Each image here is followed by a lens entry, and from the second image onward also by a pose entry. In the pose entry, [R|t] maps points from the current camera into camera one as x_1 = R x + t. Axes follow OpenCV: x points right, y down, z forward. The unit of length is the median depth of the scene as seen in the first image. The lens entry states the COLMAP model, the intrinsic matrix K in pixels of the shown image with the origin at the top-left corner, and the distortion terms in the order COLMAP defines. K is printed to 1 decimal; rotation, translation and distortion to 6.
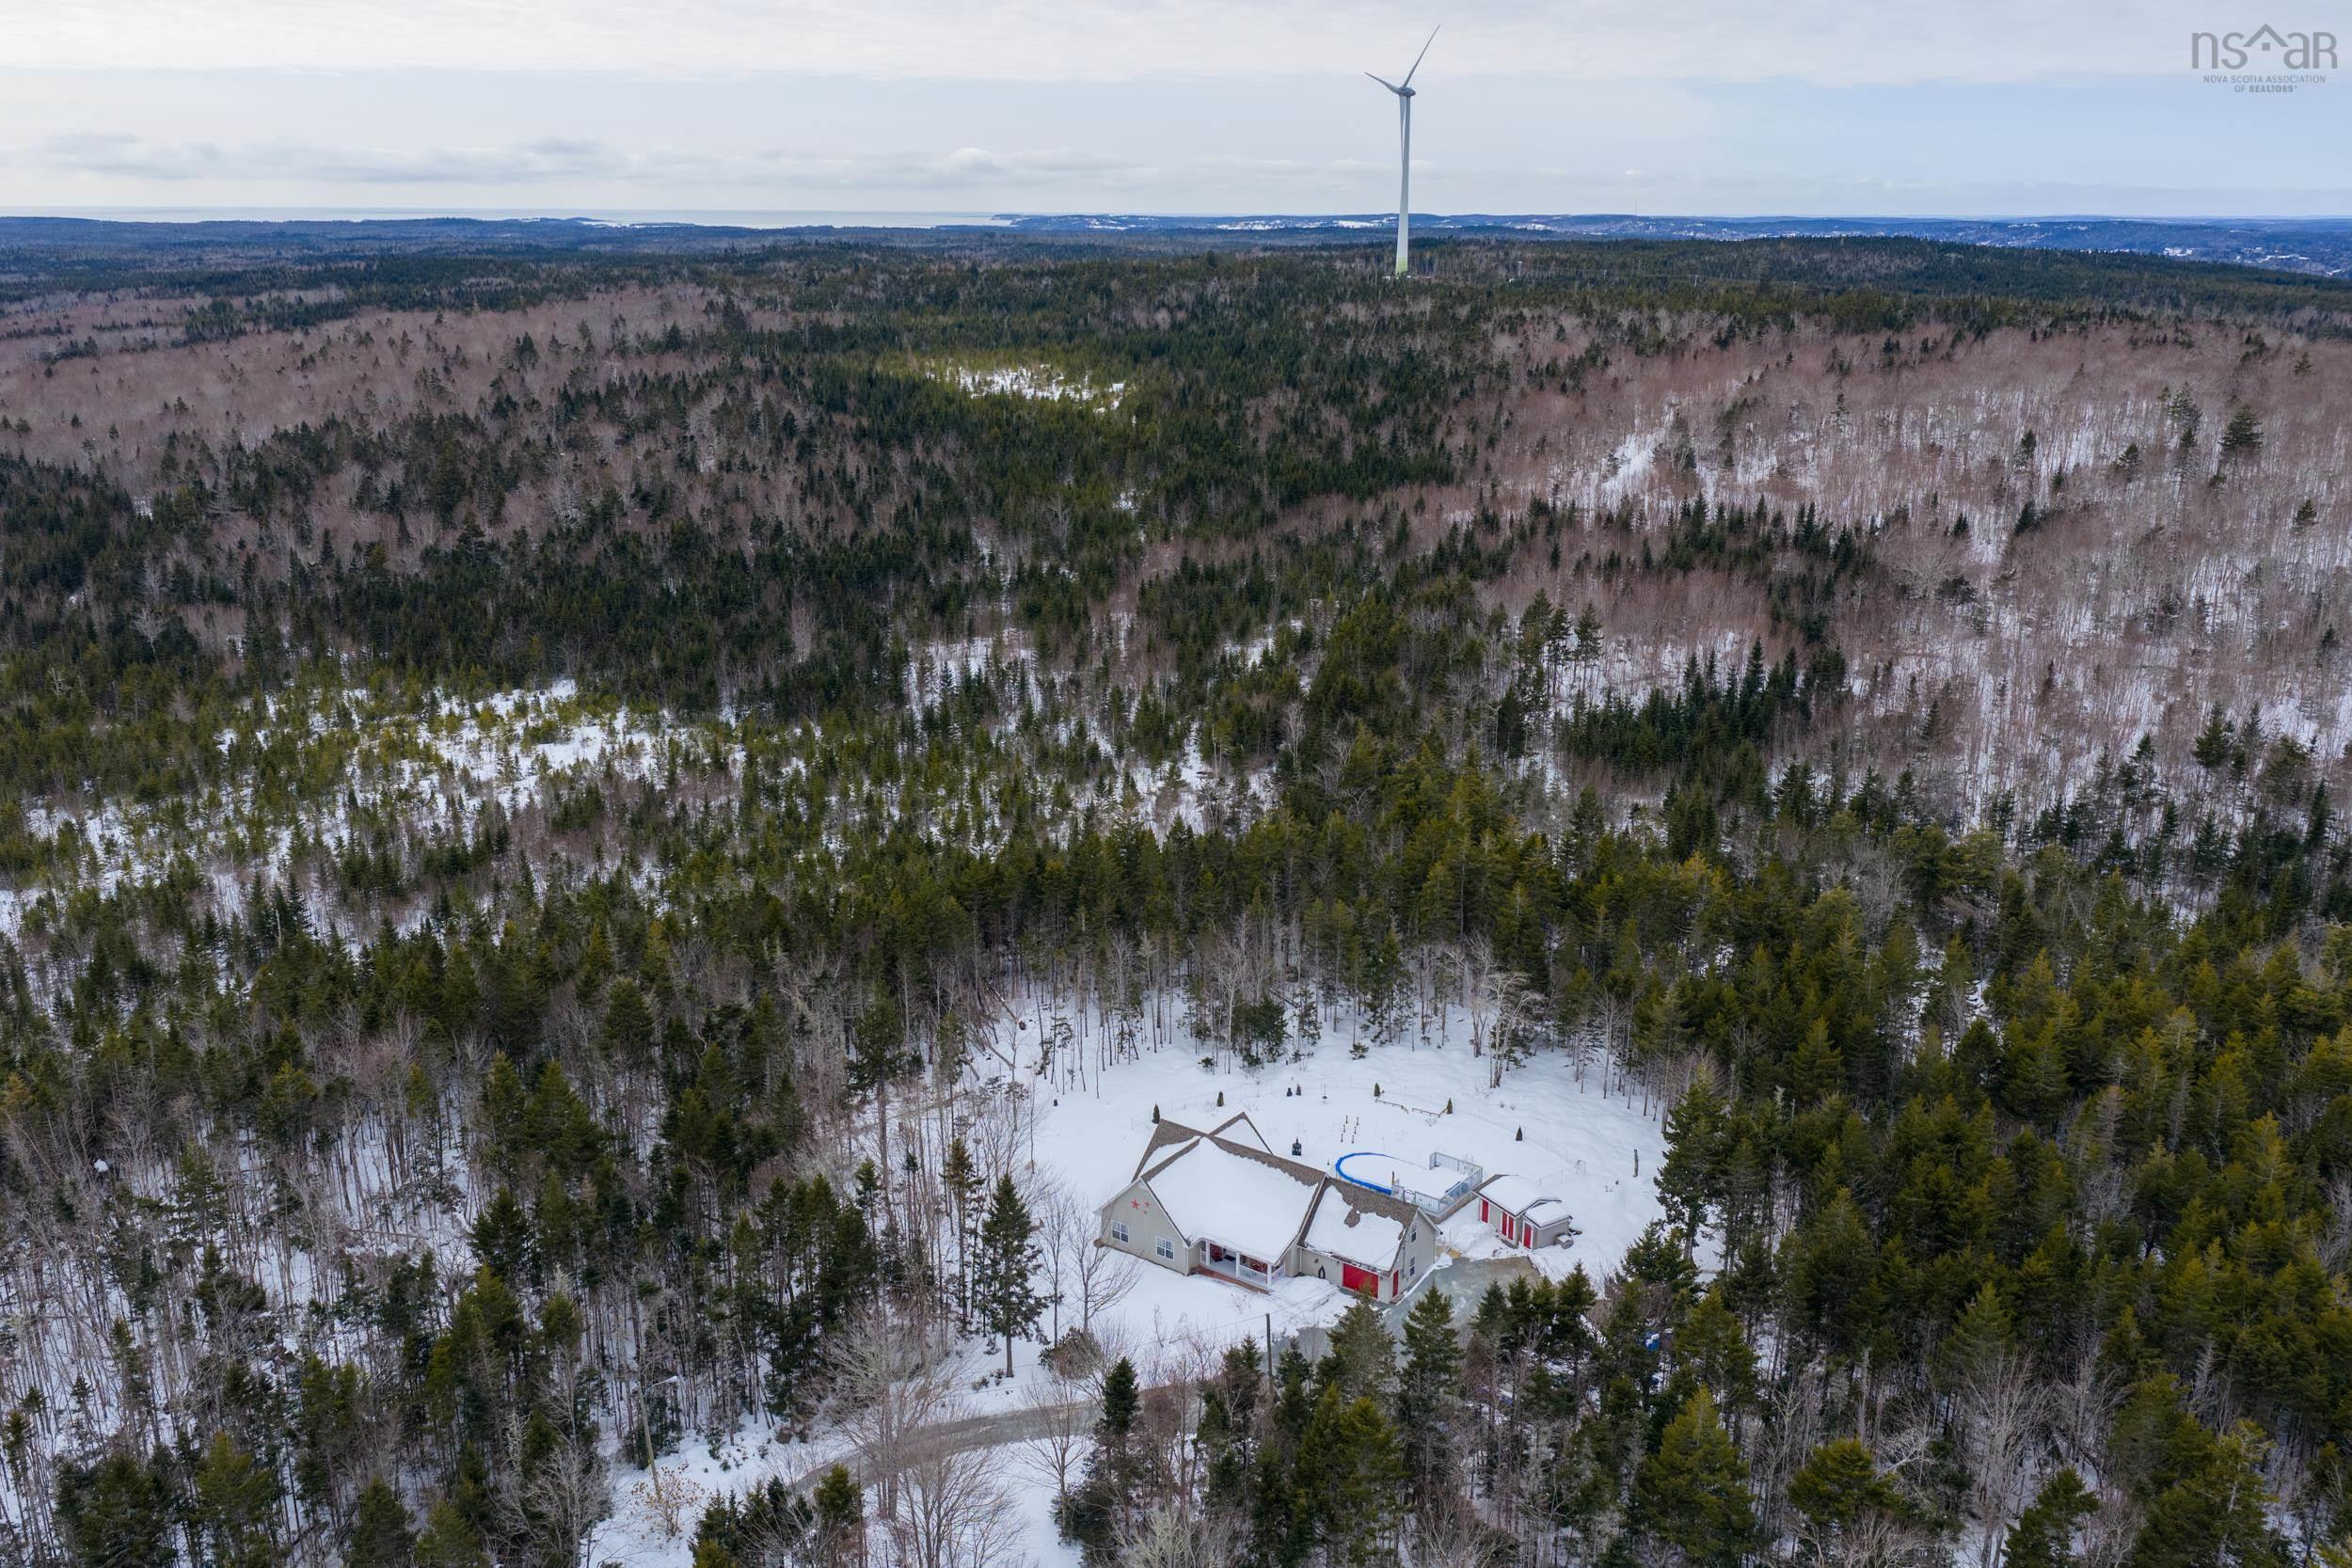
lens RADIAL K [[1908.6, 0, 1176.0], [0, 1908.6, 784.0], [0, 0, 1]] dist [0.043066, -0.058490]
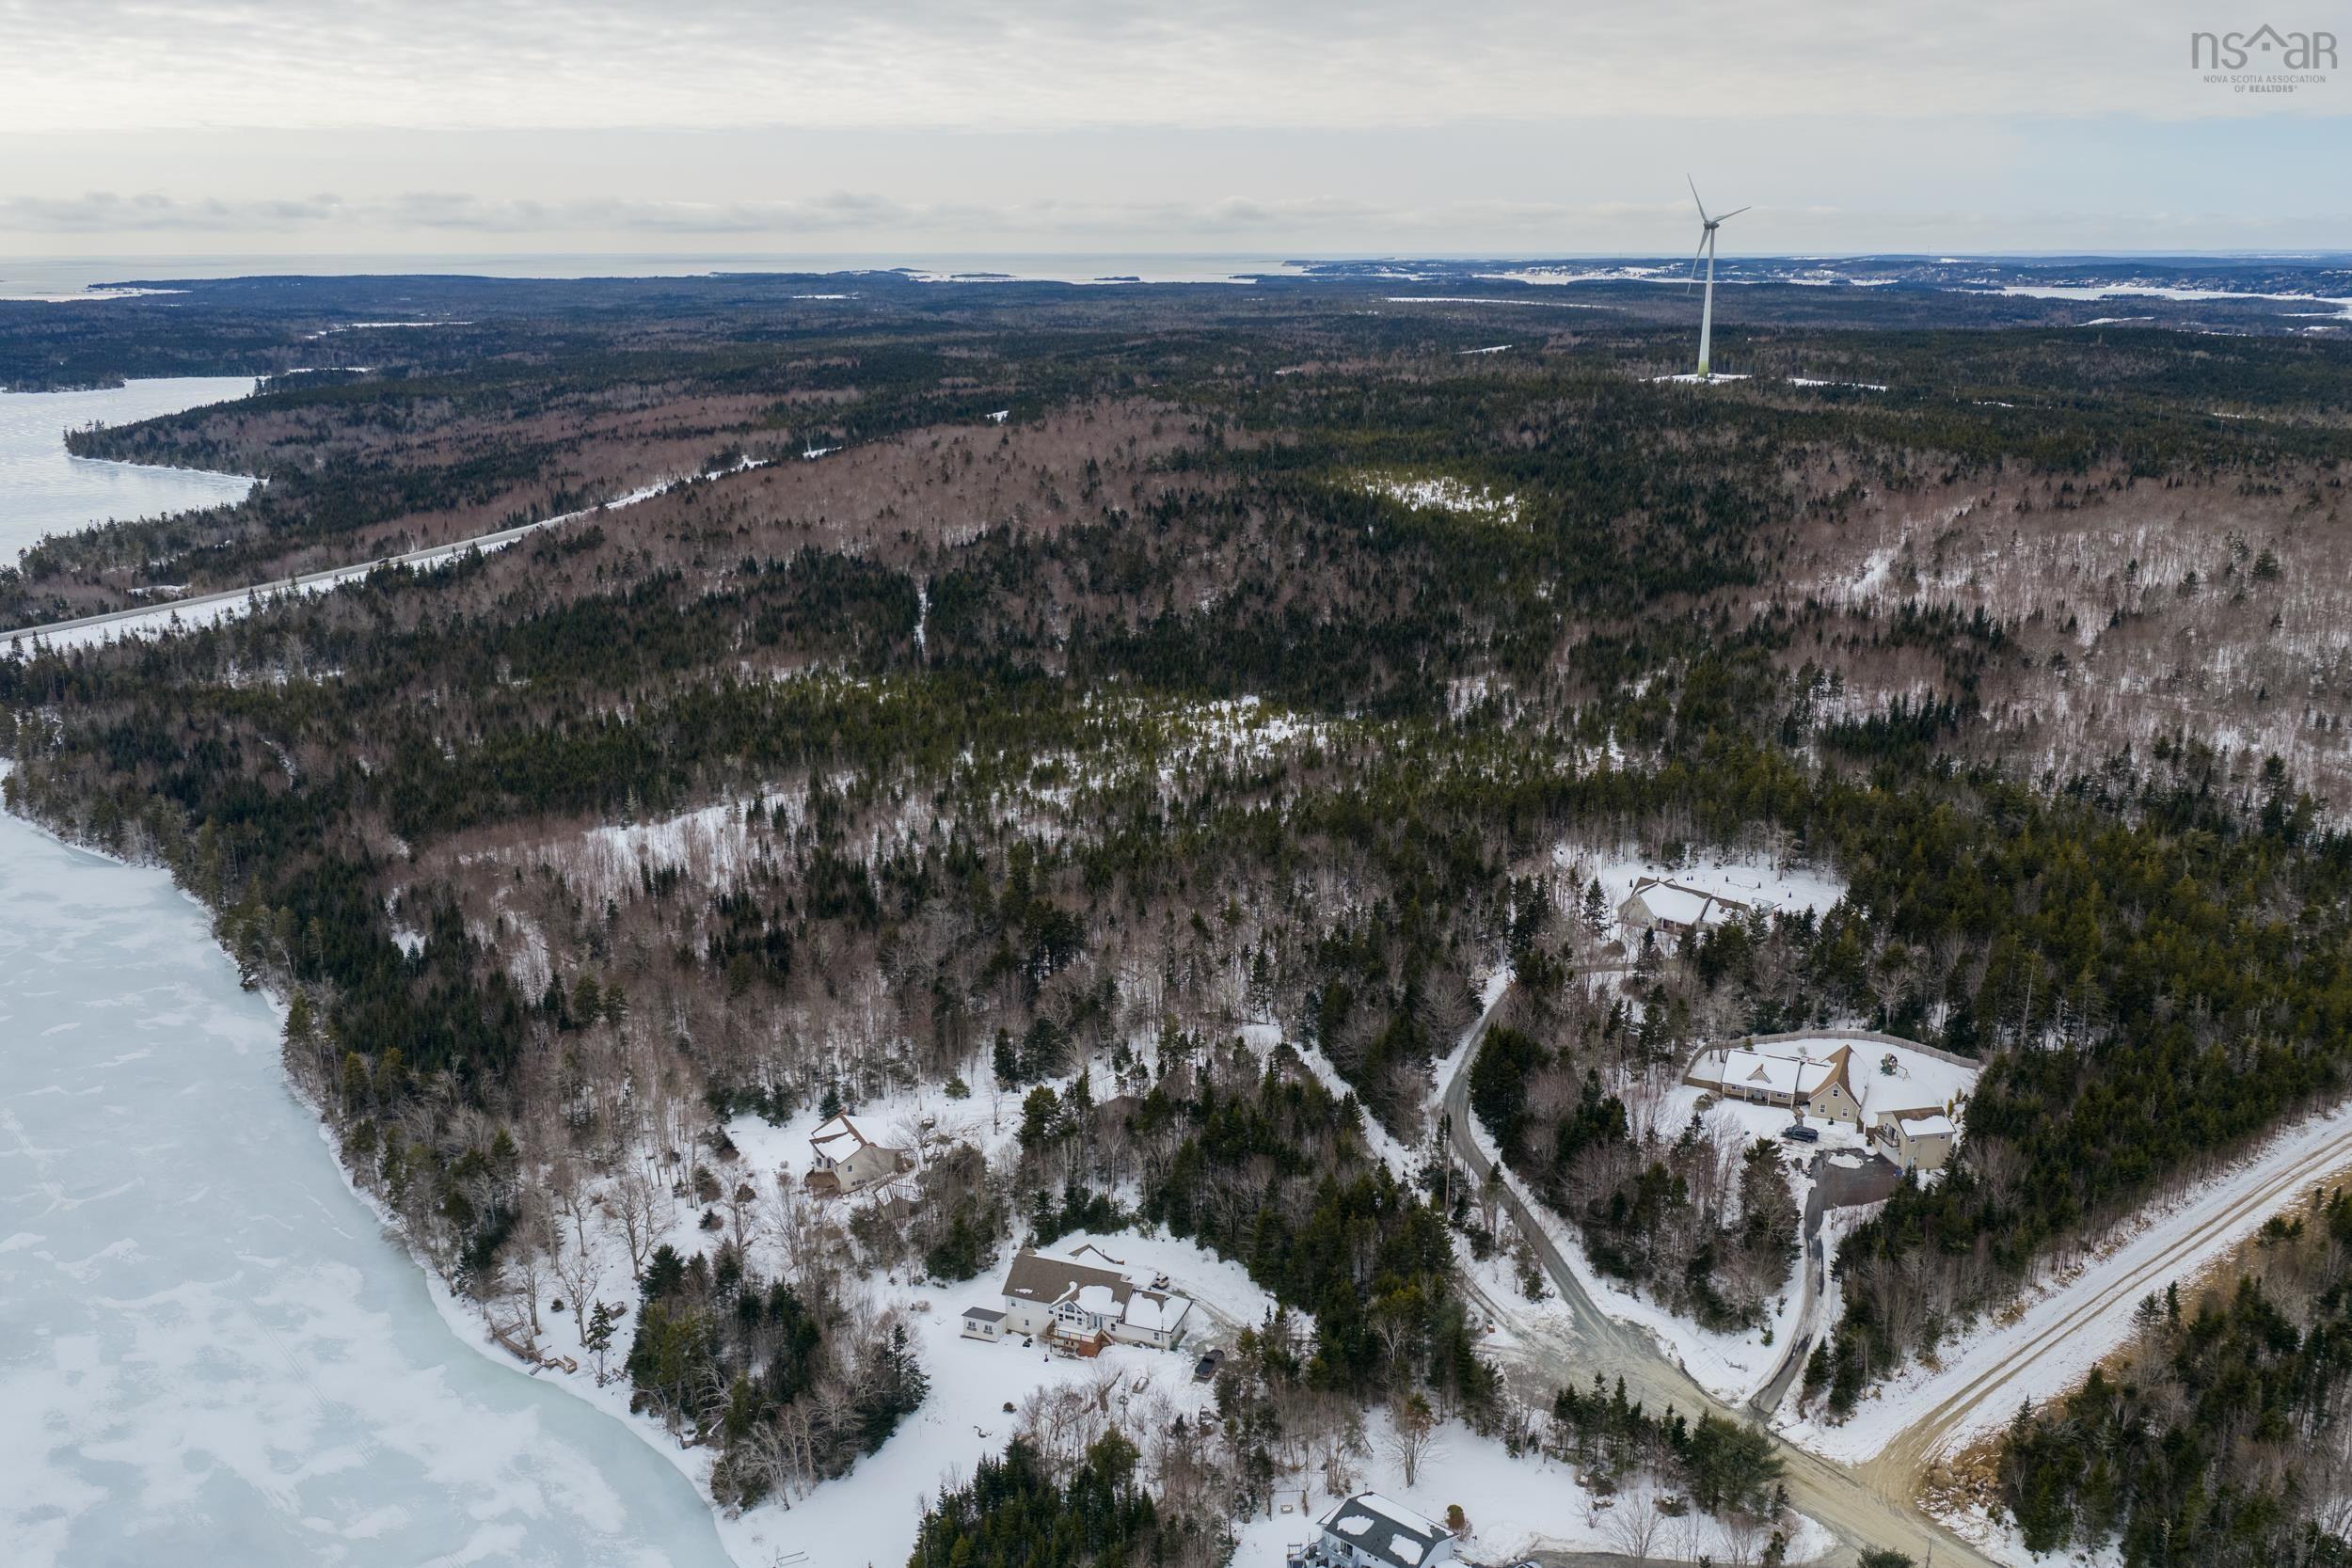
lens RADIAL K [[1927.0, 0, 1176.0], [0, 1927.0, 784.0], [0, 0, 1]] dist [-0.003847, -0.003564]
pose [[0.990679, 0.028815, -0.133134, -0.131612], [-0.031082, 0.999404, -0.014985, 0.053697], [0.132623, 0.018983, 0.990985, -0.742317]]
